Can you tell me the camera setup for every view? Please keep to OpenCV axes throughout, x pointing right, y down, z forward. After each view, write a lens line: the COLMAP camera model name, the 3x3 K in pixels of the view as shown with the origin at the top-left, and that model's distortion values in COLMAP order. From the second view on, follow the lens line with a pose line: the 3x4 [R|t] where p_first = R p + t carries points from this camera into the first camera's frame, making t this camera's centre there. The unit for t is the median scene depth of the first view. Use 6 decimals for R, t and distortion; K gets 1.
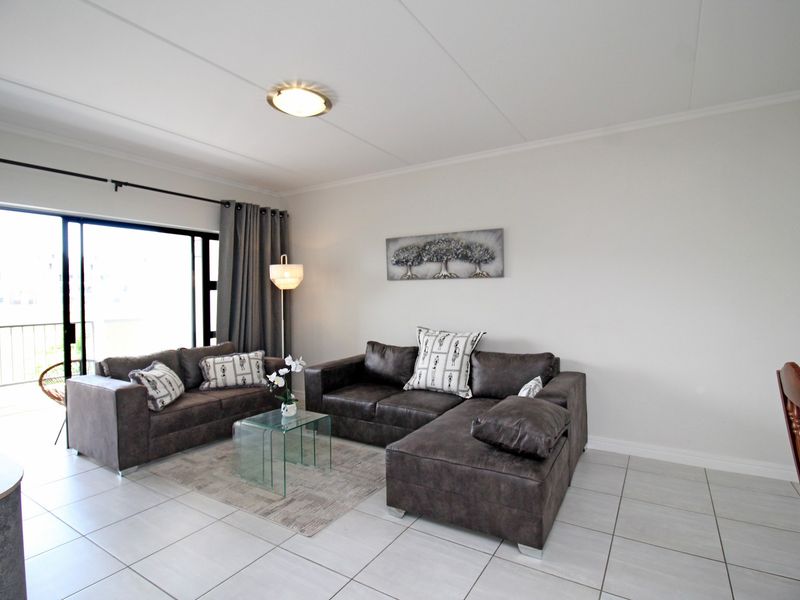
lens RADIAL K [[420.6, 0, 401.5], [0, 420.6, 296.7], [0, 0, 1]] dist [-0.000498, -0.000646]
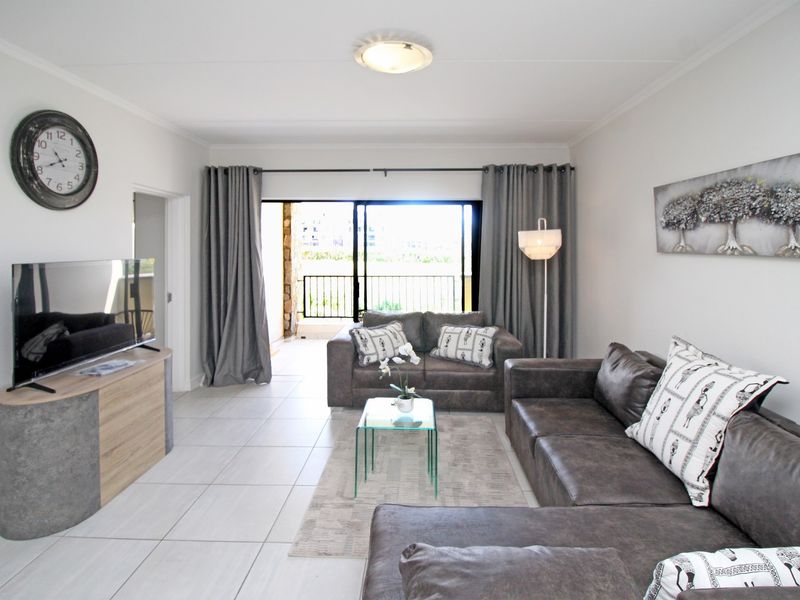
lens RADIAL K [[410.2, 0, 402.6], [0, 410.2, 244.7], [0, 0, 1]] dist [-0.001632, -0.000981]
pose [[0.510815, 0.011855, -0.859609, 0.333423], [-0.018633, 0.999823, 0.002716, -0.050137], [0.859489, 0.014630, 0.510945, 0.387386]]
